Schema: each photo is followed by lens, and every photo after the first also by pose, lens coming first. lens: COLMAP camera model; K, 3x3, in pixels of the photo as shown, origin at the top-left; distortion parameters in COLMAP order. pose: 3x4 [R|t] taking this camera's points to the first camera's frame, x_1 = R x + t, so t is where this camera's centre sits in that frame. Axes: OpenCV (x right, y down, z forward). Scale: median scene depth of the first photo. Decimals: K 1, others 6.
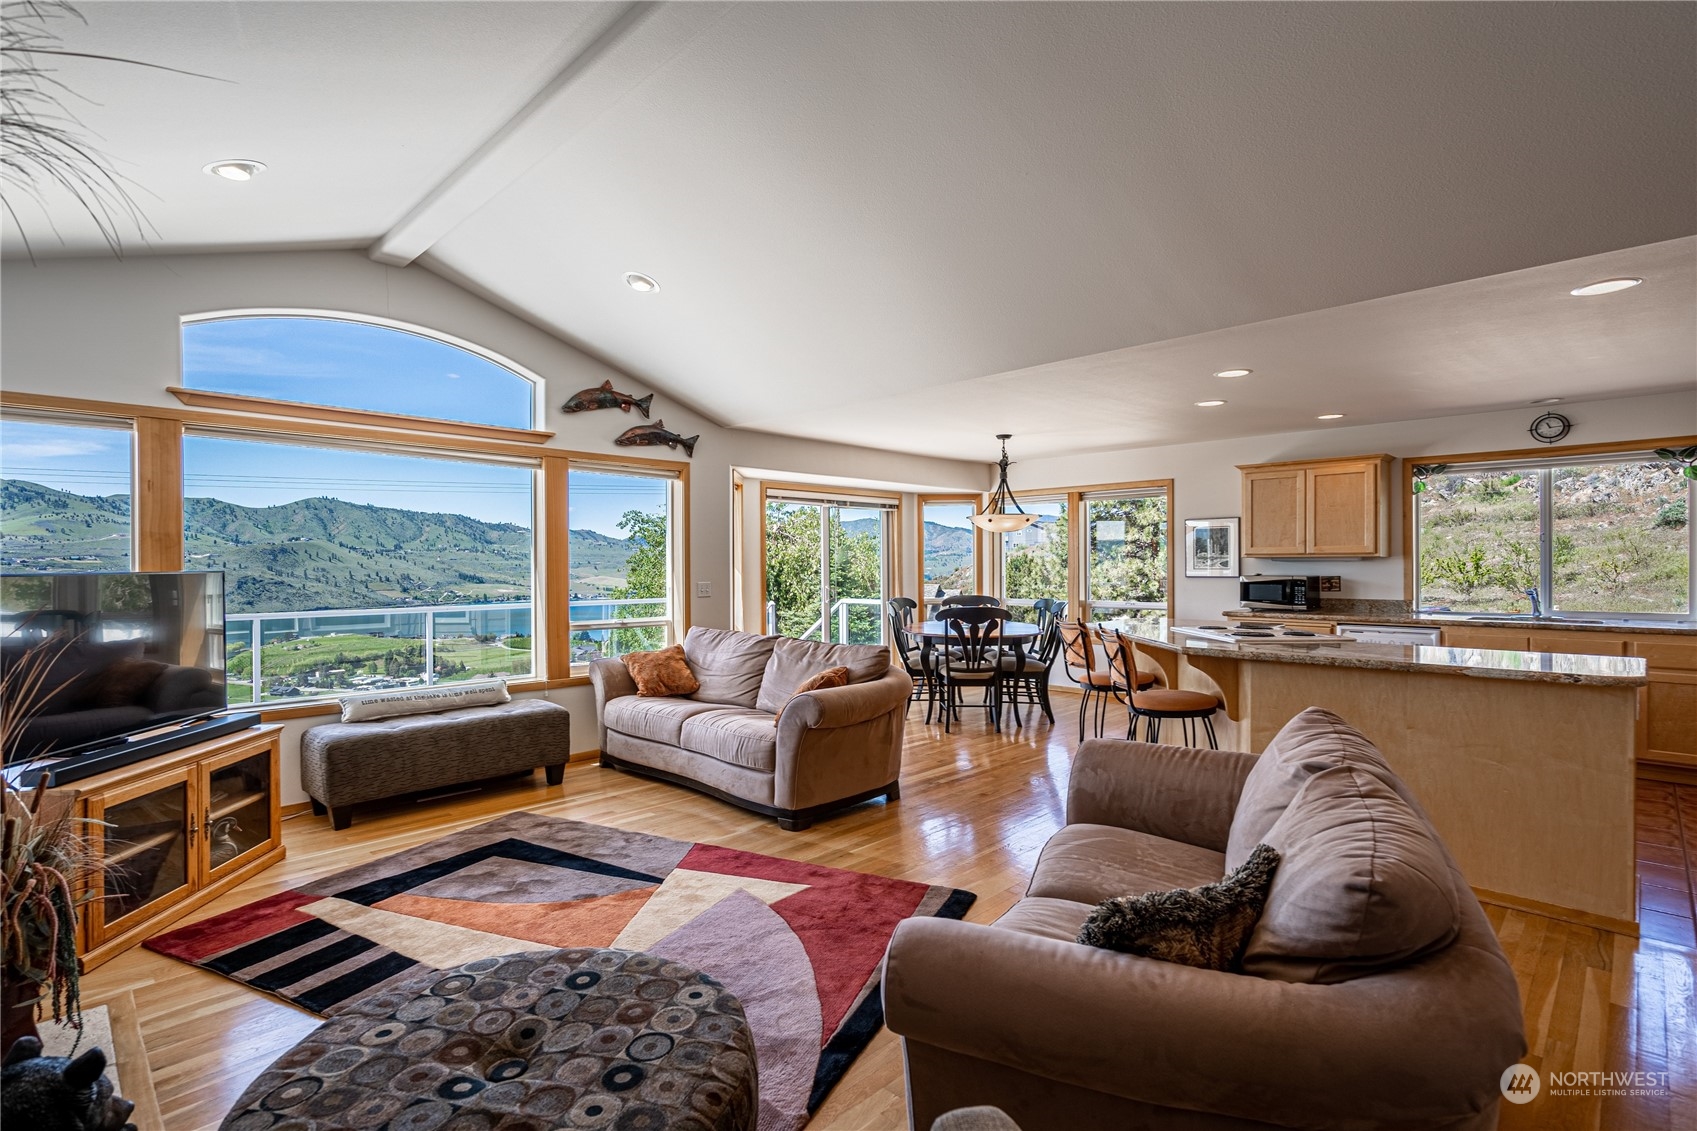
lens RADIAL K [[810.5, 0, 854.8], [0, 810.5, 567.1], [0, 0, 1]] dist [-0.000153, 0.000505]
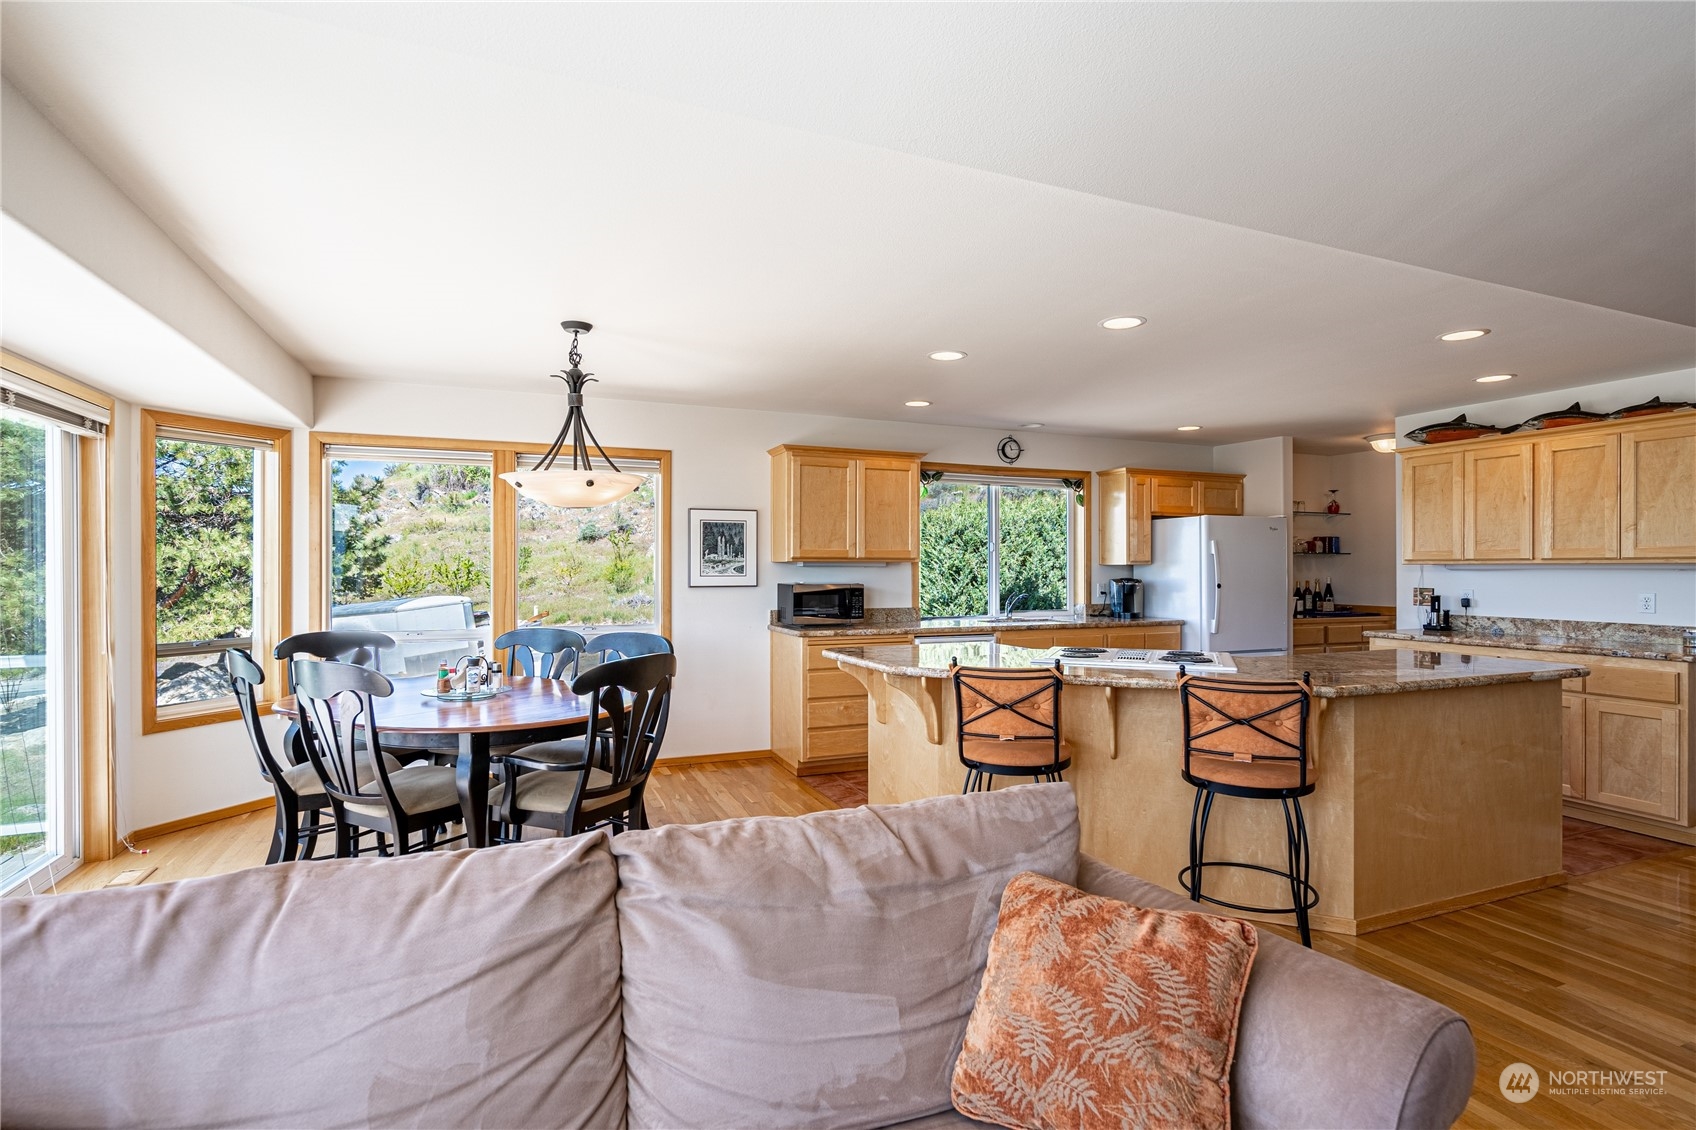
lens RADIAL K [[825.4, 0, 857.4], [0, 825.4, 567.6], [0, 0, 1]] dist [-0.003198, -0.000232]
pose [[0.388182, 0.005618, 0.921566, -0.267181], [0.000321, 0.999981, -0.006231, -0.001059], [-0.921583, 0.002714, 0.388173, 0.703779]]
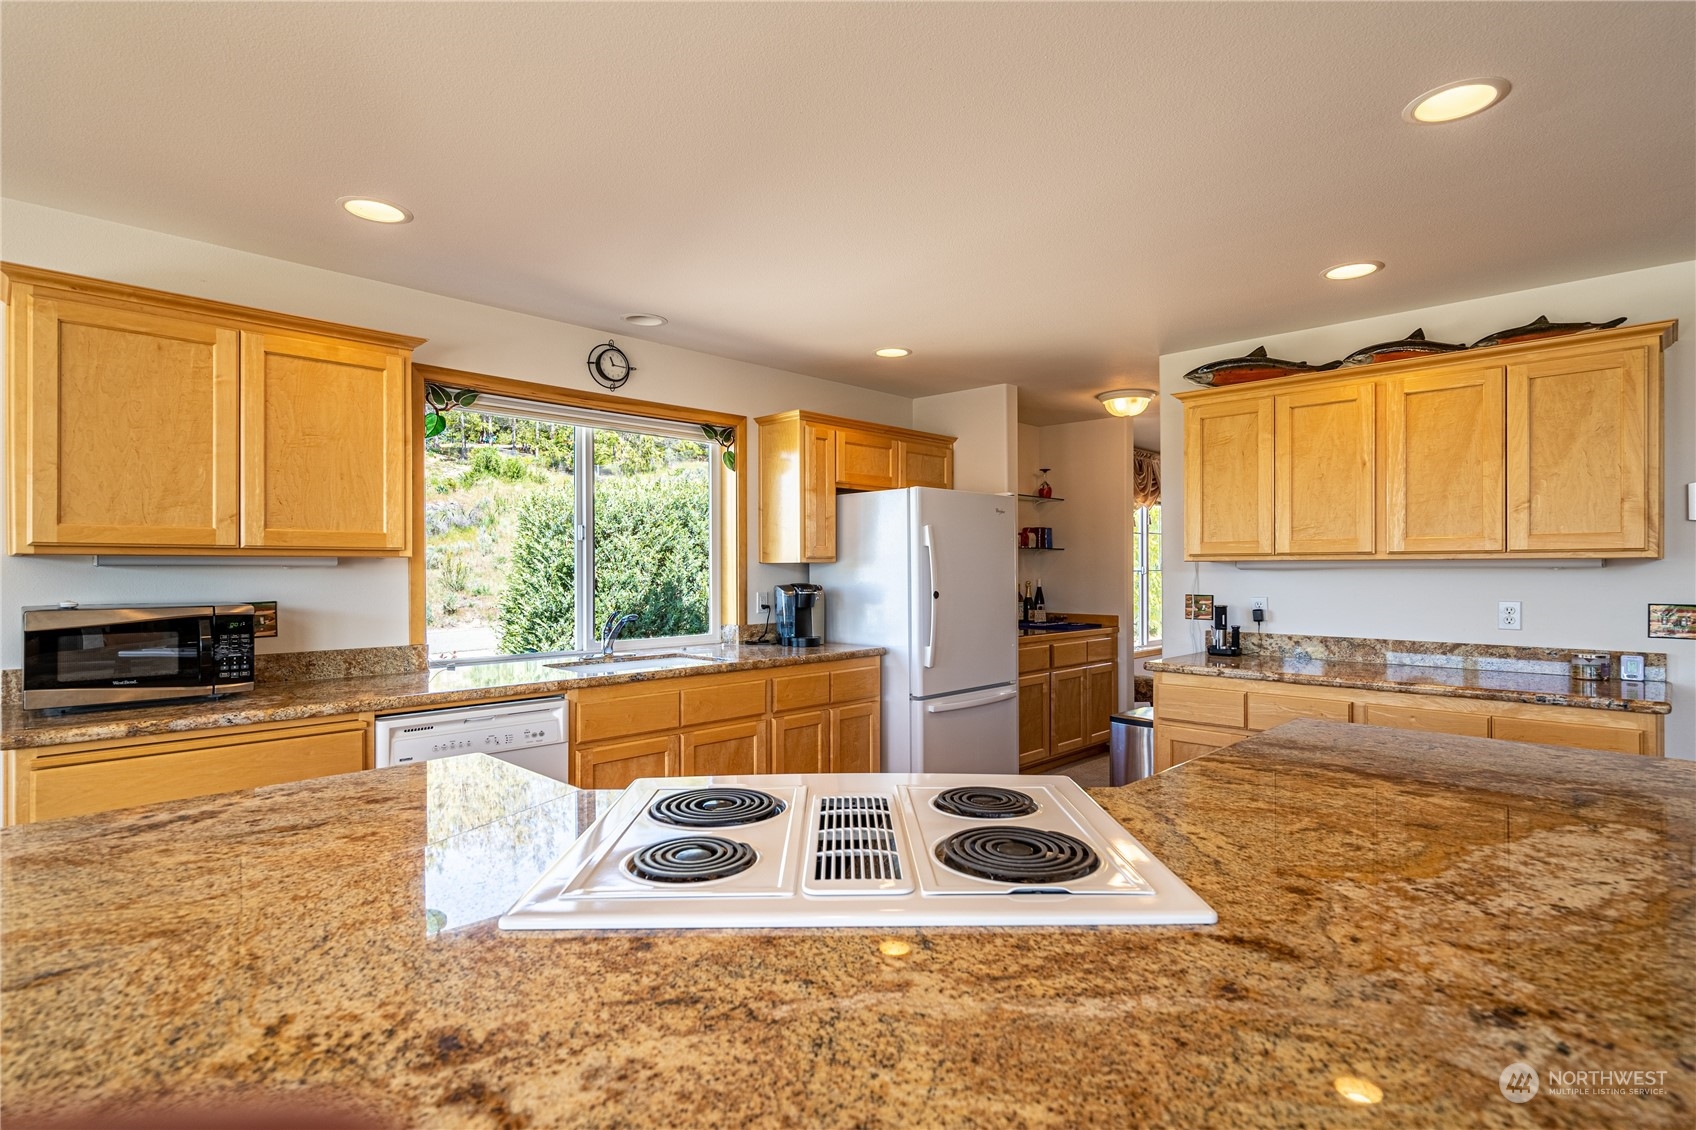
lens RADIAL K [[847.3, 0, 848.0], [0, 847.3, 565.0], [0, 0, 1]] dist [0.009114, -0.000520]
pose [[0.010820, 0.008987, 0.999901, 0.162115], [0.005513, 0.999944, -0.009047, -0.002927], [-0.999926, 0.005610, 0.010770, 0.751758]]
